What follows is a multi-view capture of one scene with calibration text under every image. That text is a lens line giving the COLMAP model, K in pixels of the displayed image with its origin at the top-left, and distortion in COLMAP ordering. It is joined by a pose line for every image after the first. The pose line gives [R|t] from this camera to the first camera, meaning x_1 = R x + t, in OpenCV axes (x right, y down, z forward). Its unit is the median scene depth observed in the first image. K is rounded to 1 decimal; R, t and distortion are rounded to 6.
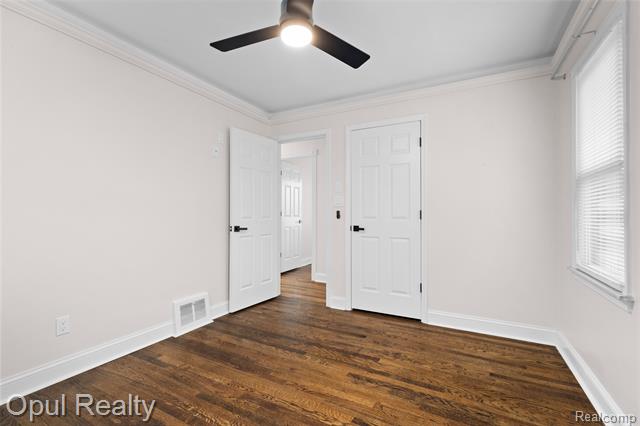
lens RADIAL K [[288.6, 0, 320.0], [0, 288.6, 213.0], [0, 0, 1]] dist [0.002392, 0.000484]
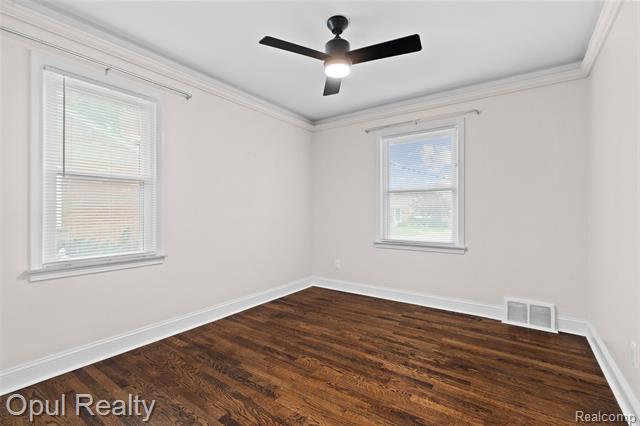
lens RADIAL K [[288.6, 0, 320.0], [0, 288.6, 213.0], [0, 0, 1]] dist [0.002392, 0.000484]
pose [[-0.991849, -0.002695, 0.127394, -0.144506], [-0.003111, 0.999990, -0.003069, 0.010708], [-0.127384, -0.003441, -0.991847, 1.952093]]
